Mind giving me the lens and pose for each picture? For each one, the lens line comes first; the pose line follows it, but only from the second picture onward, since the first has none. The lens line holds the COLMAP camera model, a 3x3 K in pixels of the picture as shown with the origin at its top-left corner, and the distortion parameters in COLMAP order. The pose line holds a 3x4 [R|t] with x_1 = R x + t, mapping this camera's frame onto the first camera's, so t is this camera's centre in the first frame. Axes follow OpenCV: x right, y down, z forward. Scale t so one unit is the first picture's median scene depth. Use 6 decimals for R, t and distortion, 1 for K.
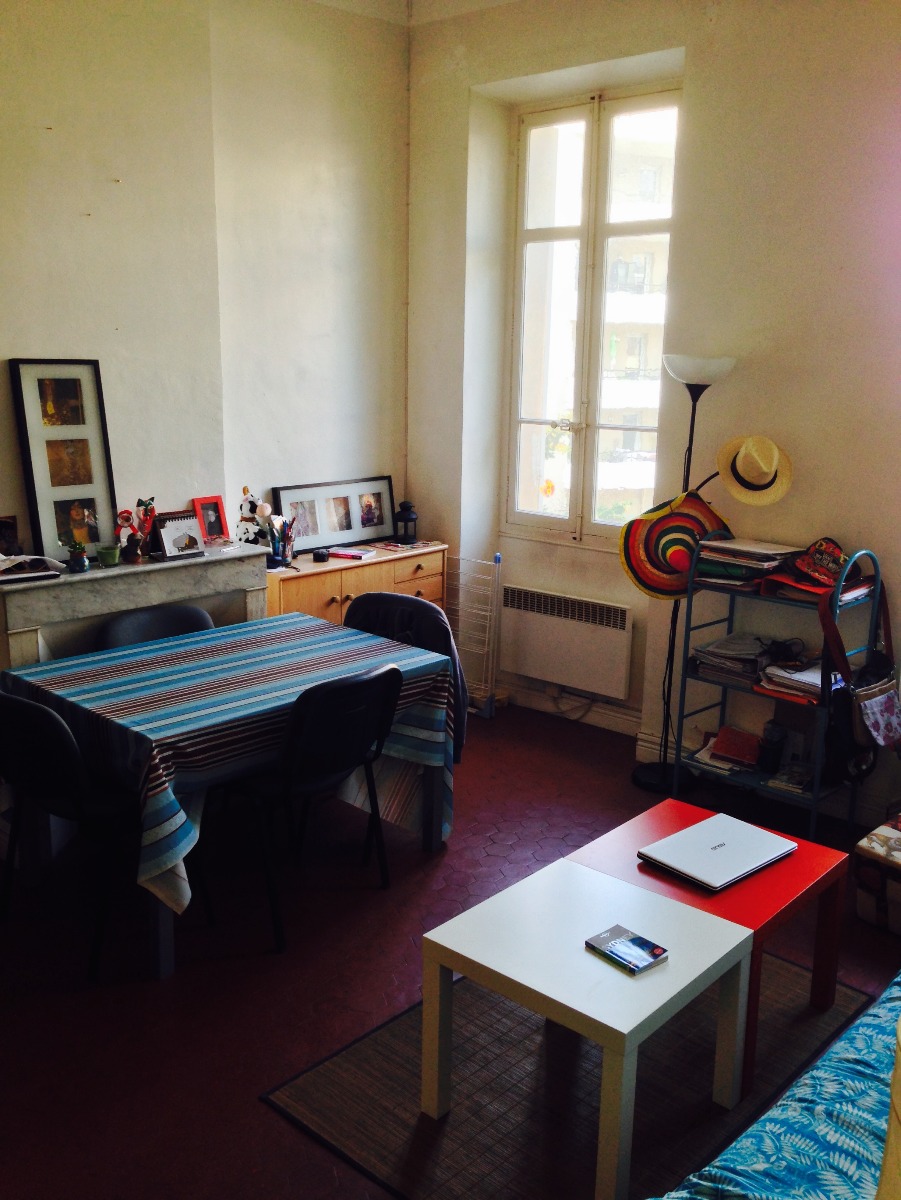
lens RADIAL K [[1128.9, 0, 450.5], [0, 1128.9, 600.0], [0, 0, 1]] dist [-0.000133, -0.001306]
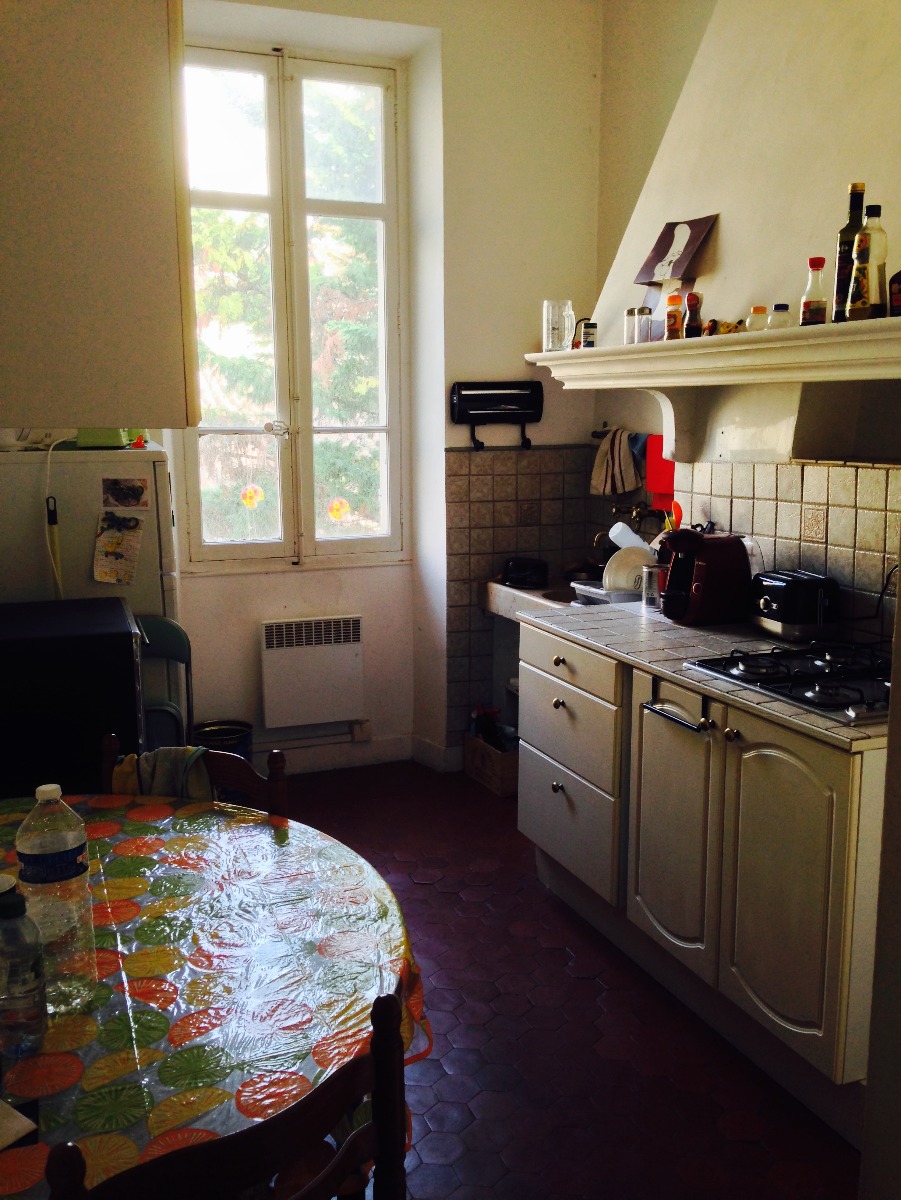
lens RADIAL K [[1128.9, 0, 450.5], [0, 1128.9, 600.0], [0, 0, 1]] dist [-0.000133, -0.001306]
pose [[0.463647, -0.195454, 0.864193, -0.640408], [0.208858, 0.971989, 0.107780, -0.096079], [-0.861051, 0.130521, 0.491482, 0.499741]]
